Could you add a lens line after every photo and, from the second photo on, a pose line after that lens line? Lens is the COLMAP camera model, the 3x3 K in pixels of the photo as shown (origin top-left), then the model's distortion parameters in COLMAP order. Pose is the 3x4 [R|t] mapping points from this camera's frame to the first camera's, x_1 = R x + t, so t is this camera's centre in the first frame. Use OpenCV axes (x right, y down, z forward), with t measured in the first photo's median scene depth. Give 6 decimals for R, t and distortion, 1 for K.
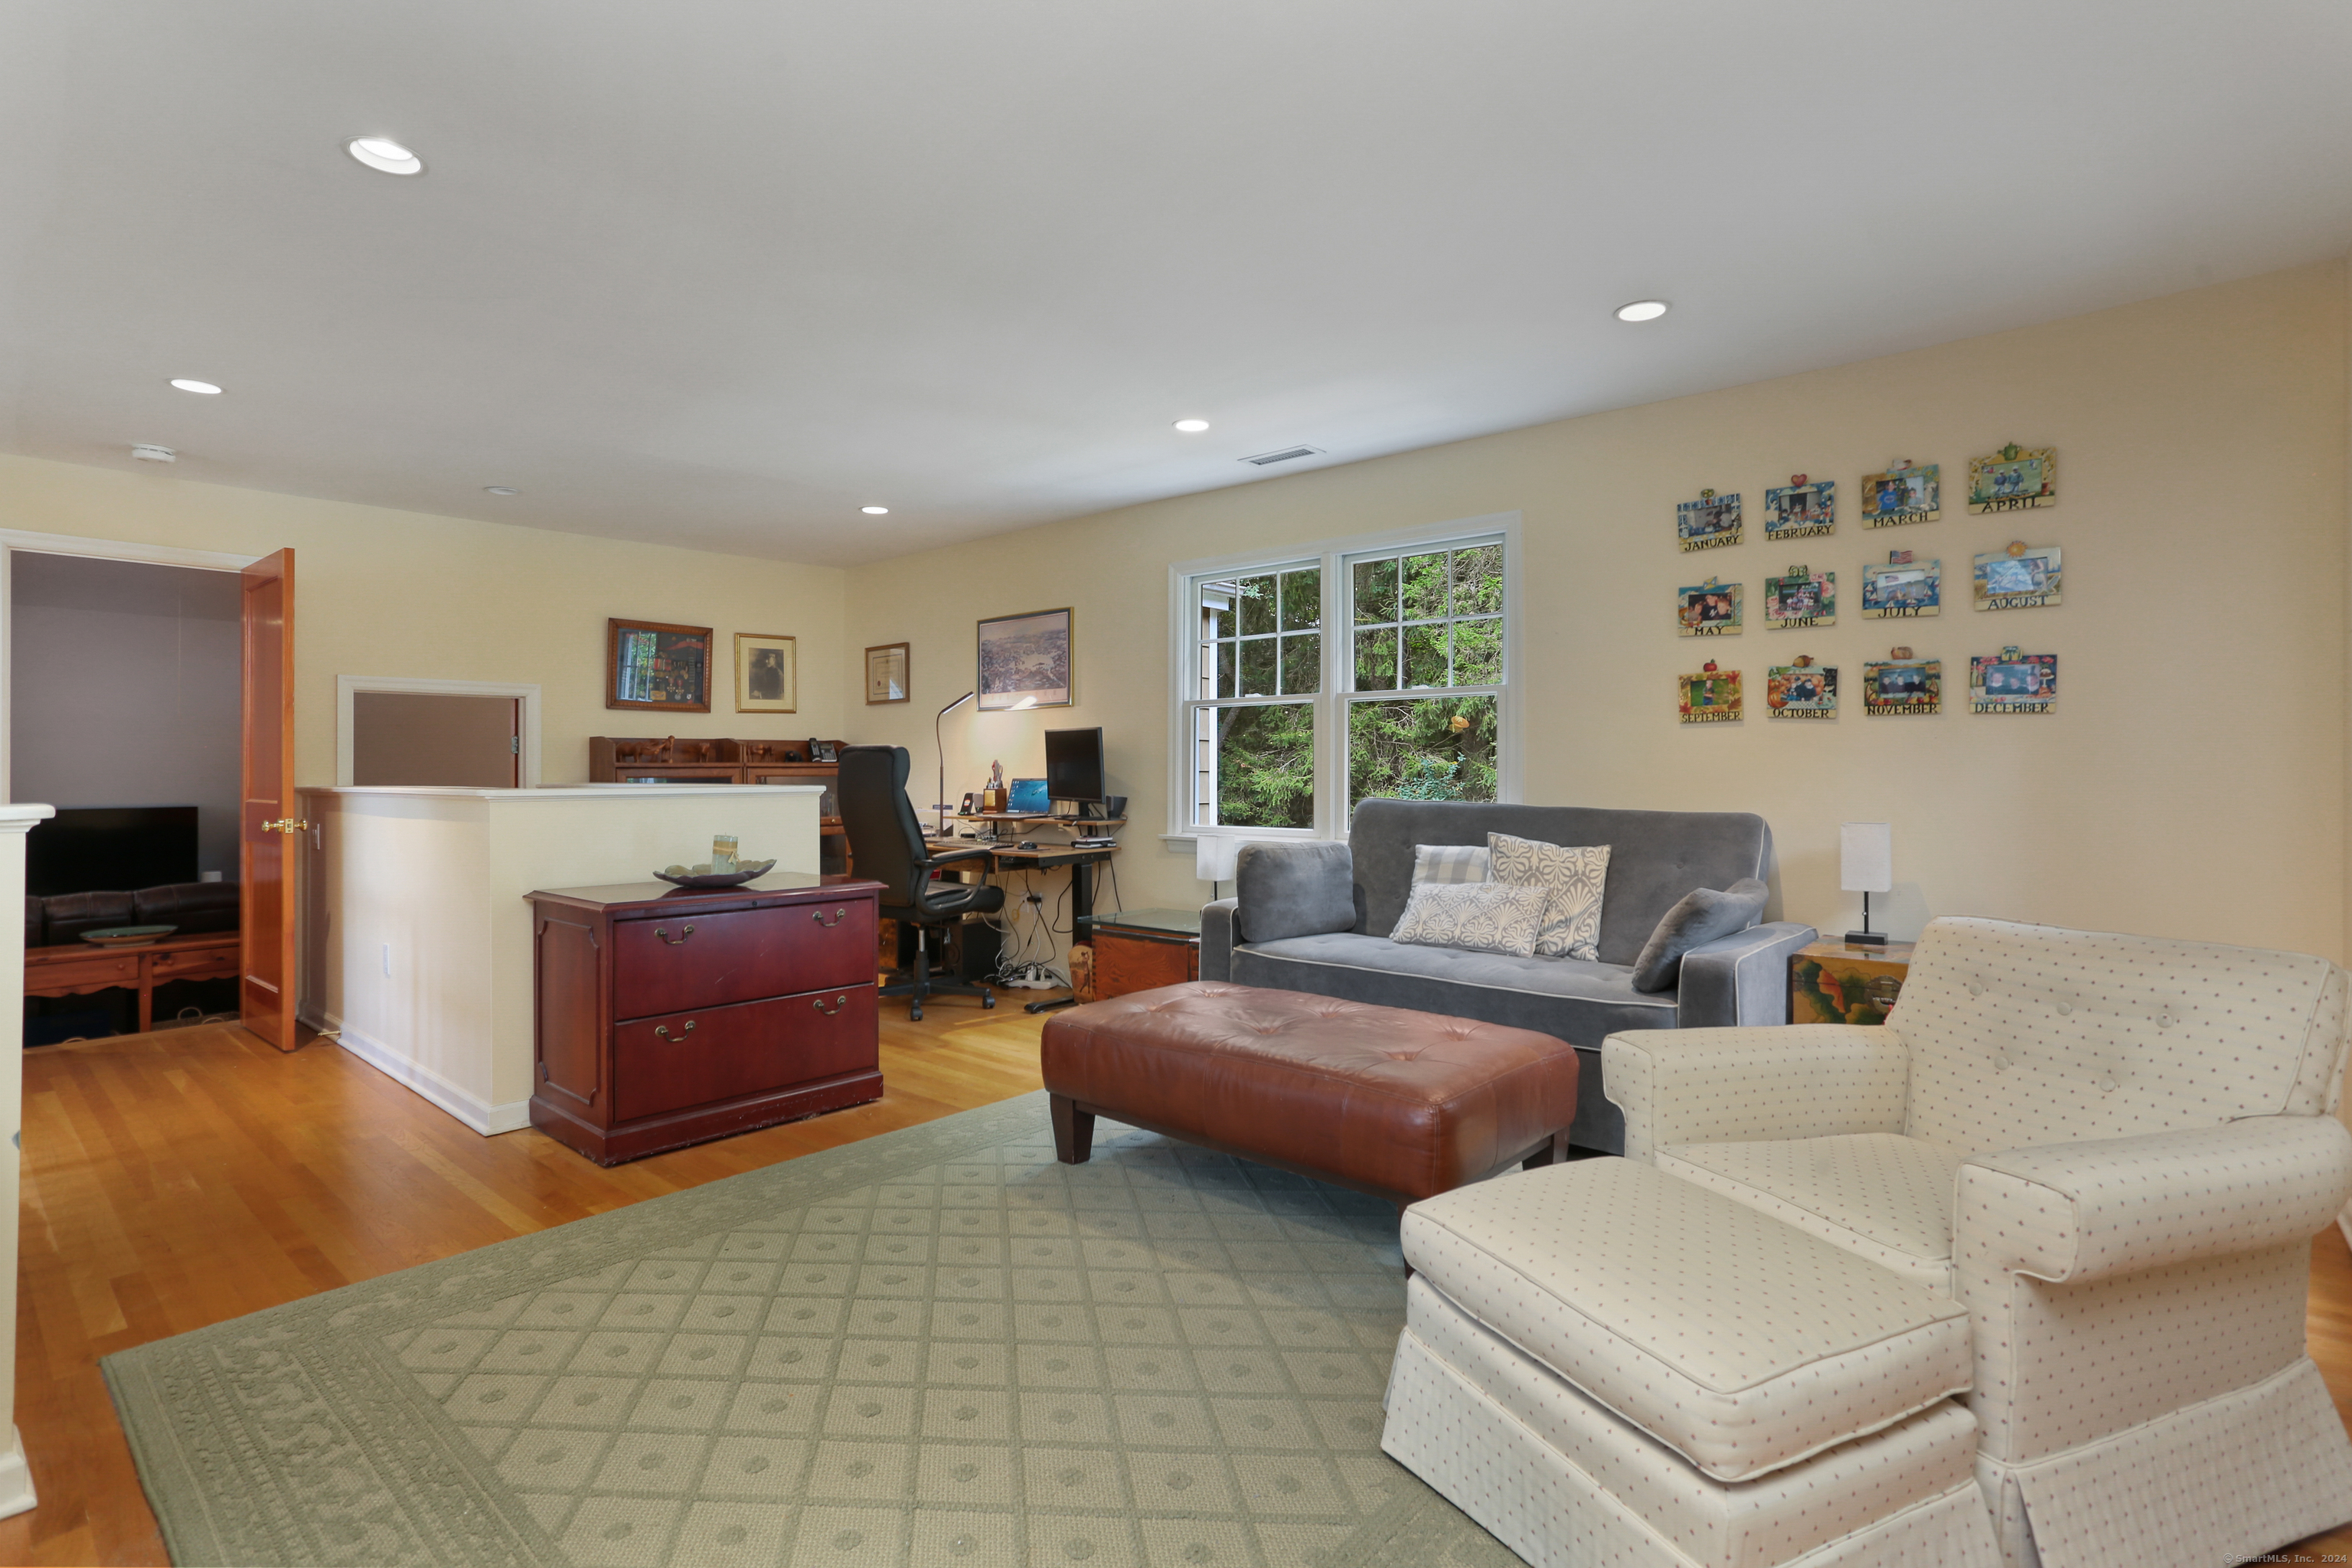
lens RADIAL K [[1119.7, 0, 1176.0], [0, 1119.7, 784.0], [0, 0, 1]] dist [-0.001161, -0.000203]
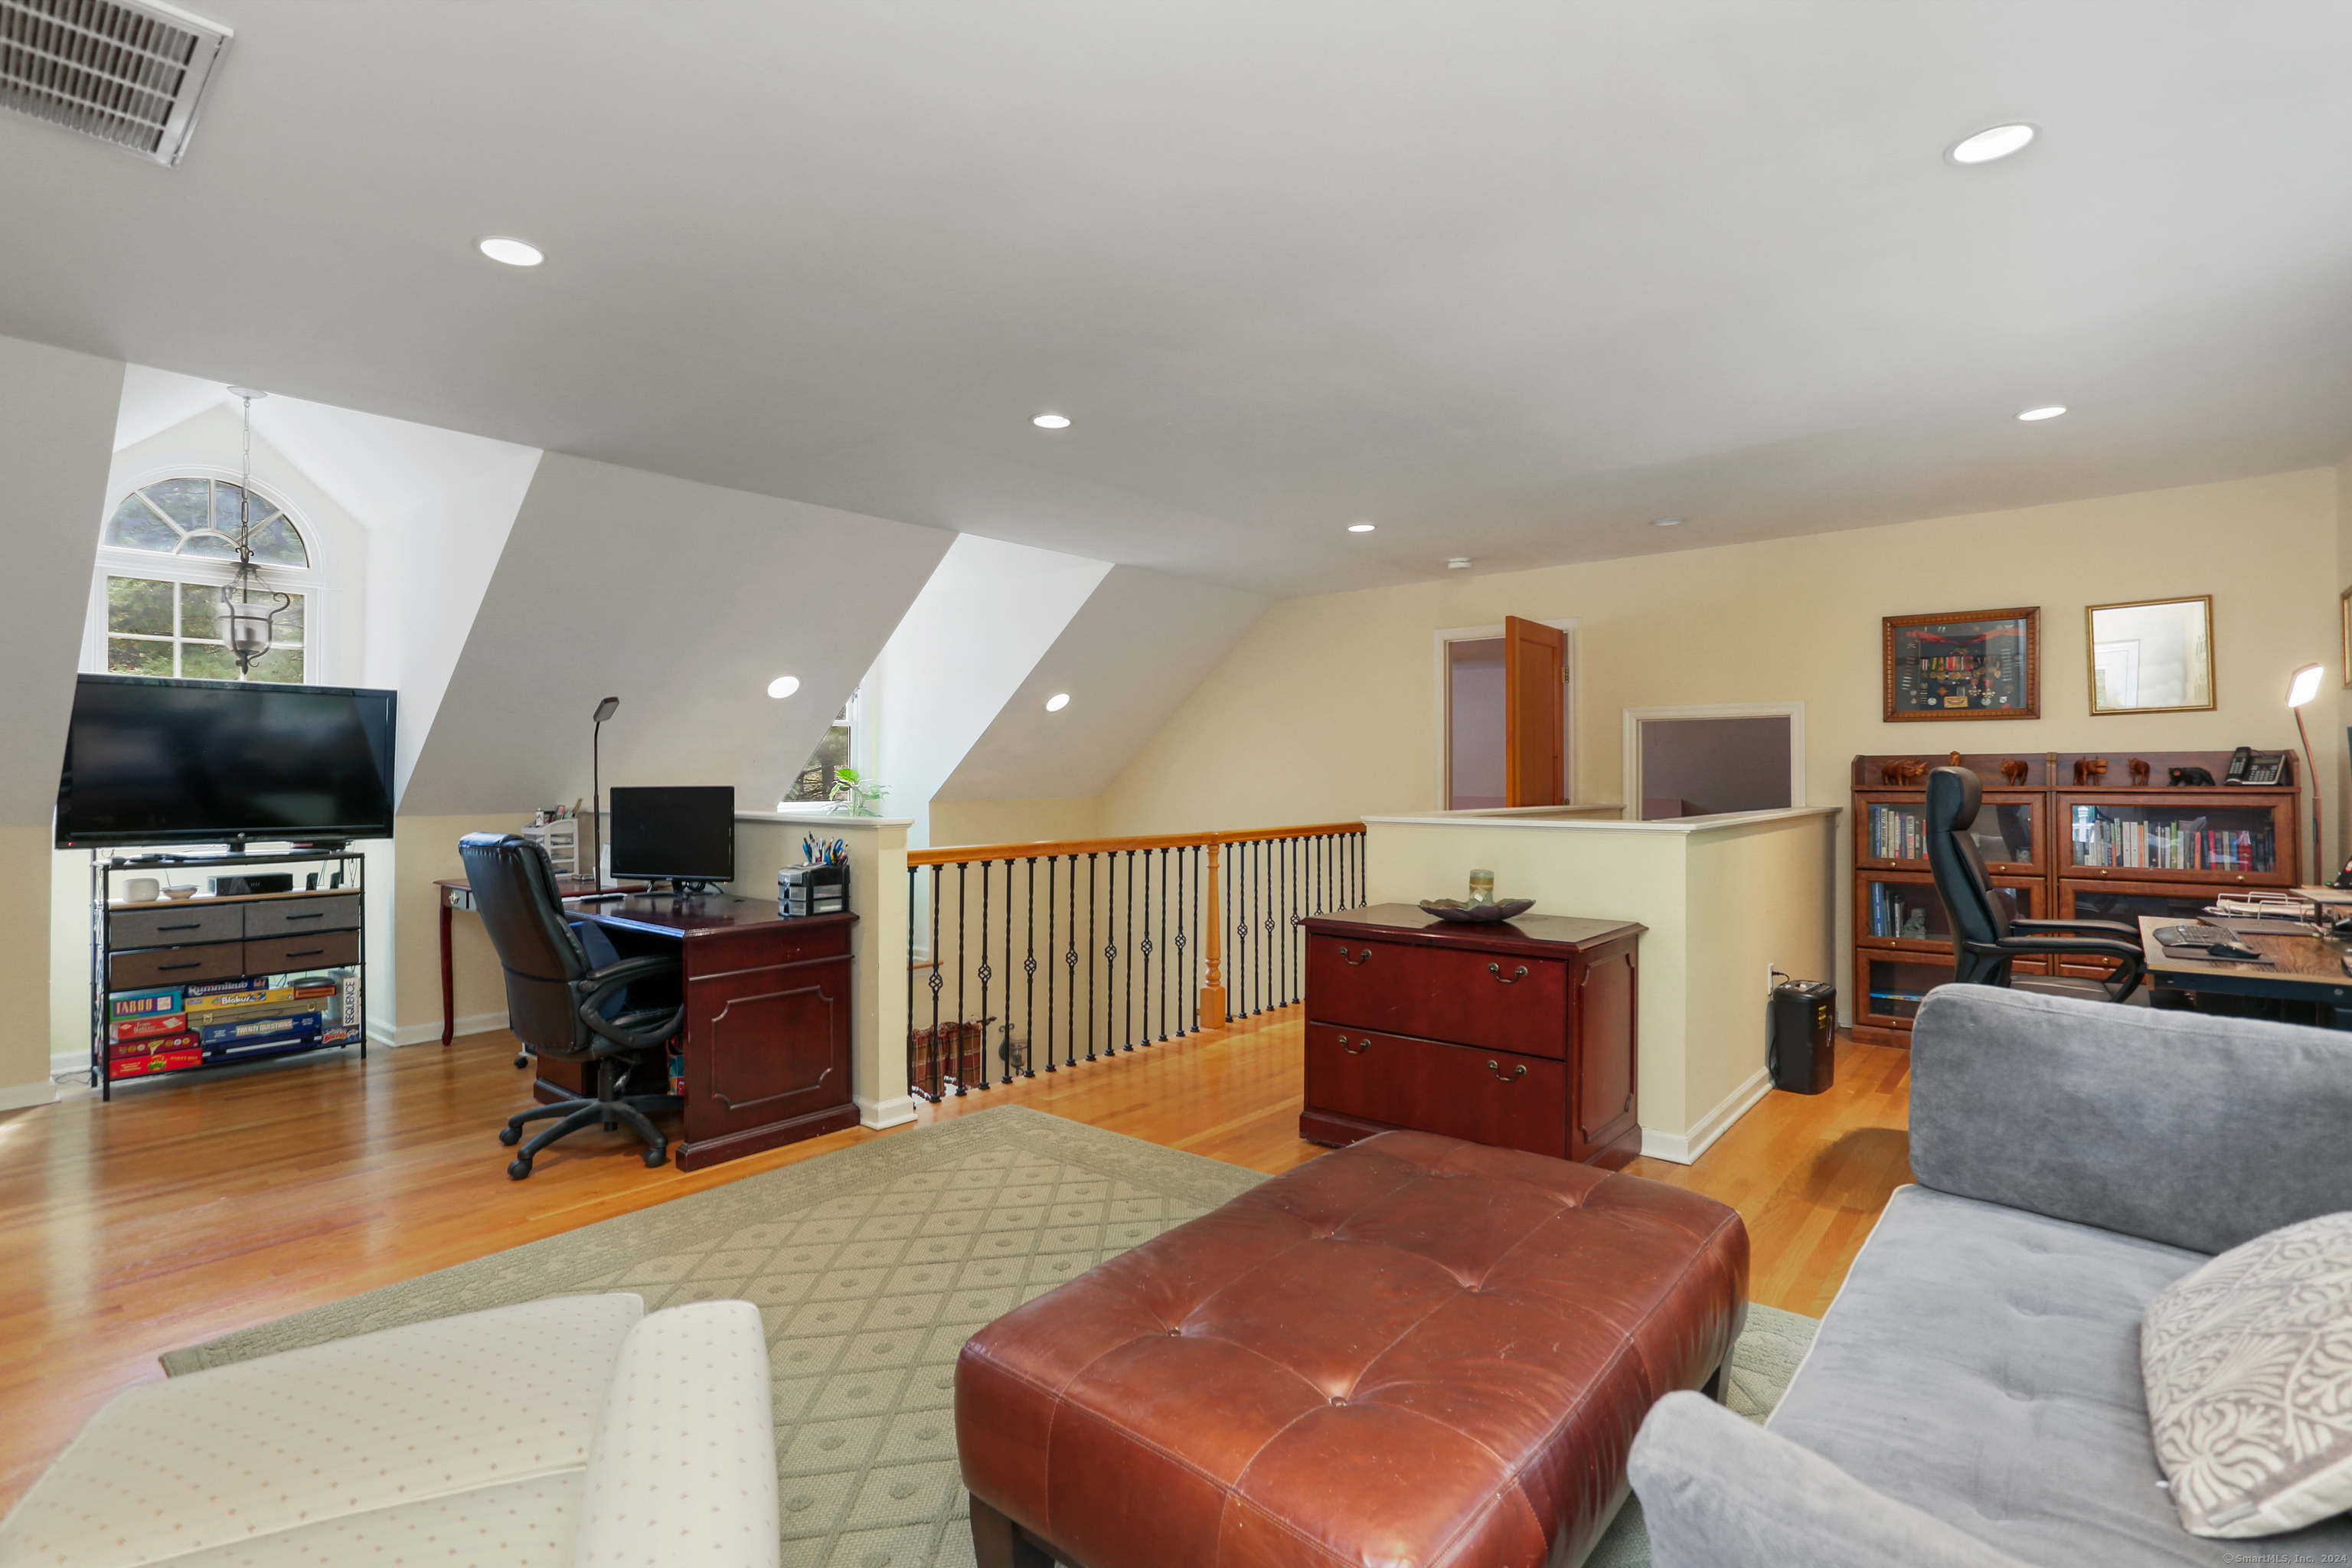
lens RADIAL K [[1152.6, 0, 1176.0], [0, 1152.6, 784.0], [0, 0, 1]] dist [-0.045700, 0.000039]
pose [[0.020595, 0.005858, -0.999771, 0.573978], [-0.012303, 0.999909, 0.005606, -0.028828], [0.999712, 0.012185, 0.020665, 0.705845]]
